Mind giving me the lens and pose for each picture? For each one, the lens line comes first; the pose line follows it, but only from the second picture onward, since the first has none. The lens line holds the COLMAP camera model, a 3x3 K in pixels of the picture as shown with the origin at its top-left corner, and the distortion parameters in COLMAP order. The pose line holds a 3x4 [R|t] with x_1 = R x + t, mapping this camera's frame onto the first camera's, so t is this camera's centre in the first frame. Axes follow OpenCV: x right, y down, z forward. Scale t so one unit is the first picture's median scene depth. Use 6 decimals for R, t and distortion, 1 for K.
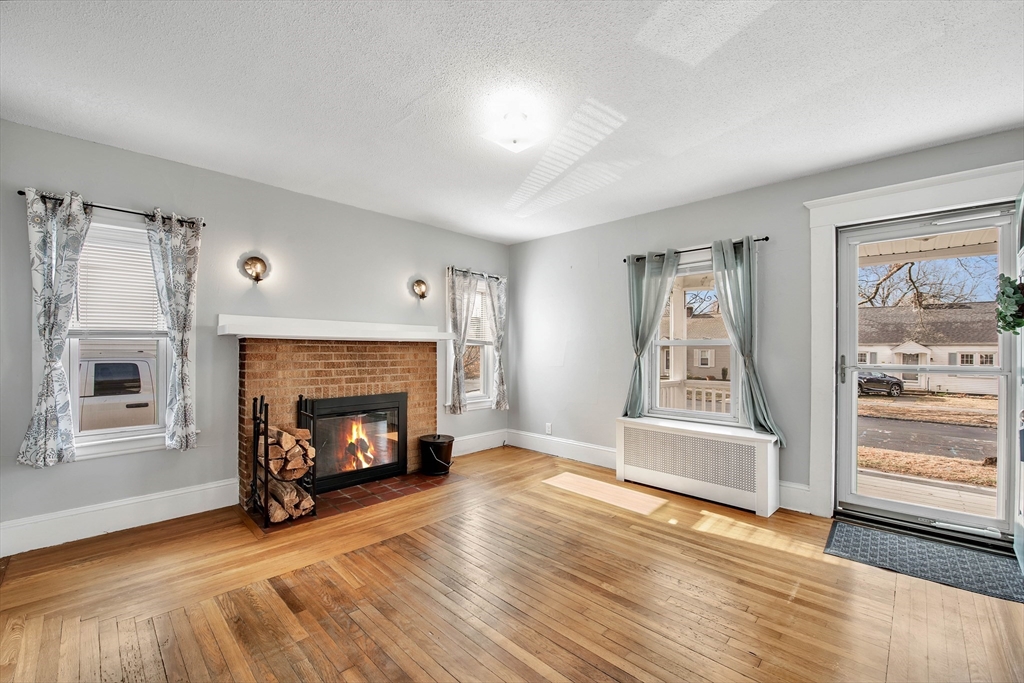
lens RADIAL K [[423.2, 0, 512.8], [0, 423.2, 348.1], [0, 0, 1]] dist [-0.011773, -0.000206]
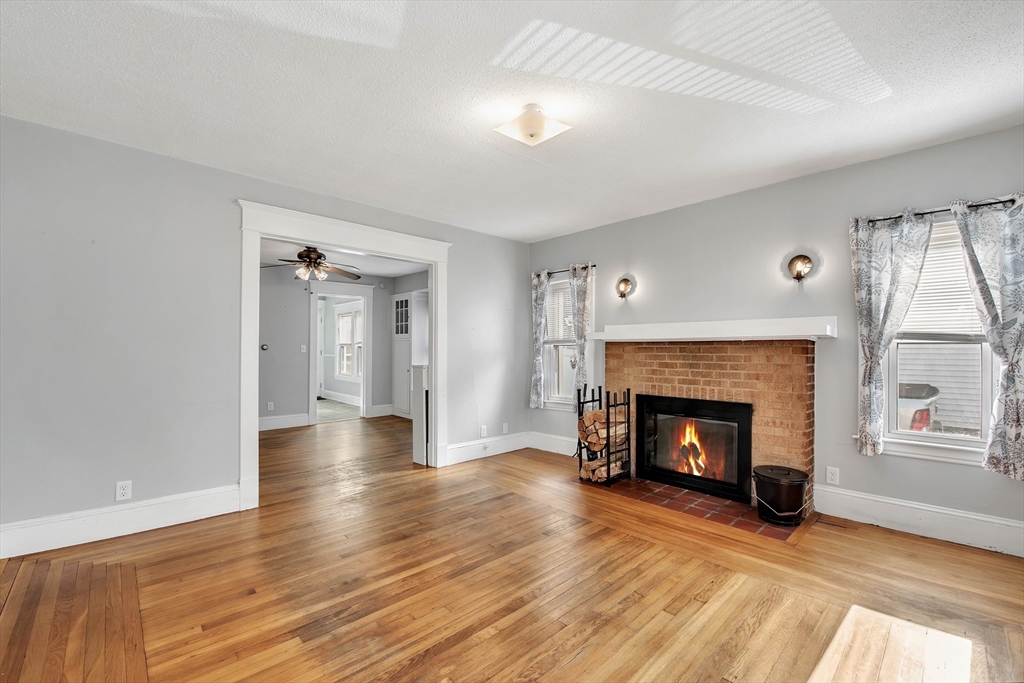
lens RADIAL K [[423.2, 0, 513.7], [0, 423.2, 347.8], [0, 0, 1]] dist [-0.011773, -0.000206]
pose [[-0.033411, -0.010460, -0.999387, 0.623741], [-0.001993, 0.999944, -0.010399, 0.008385], [0.999440, 0.001644, -0.033430, 0.634715]]
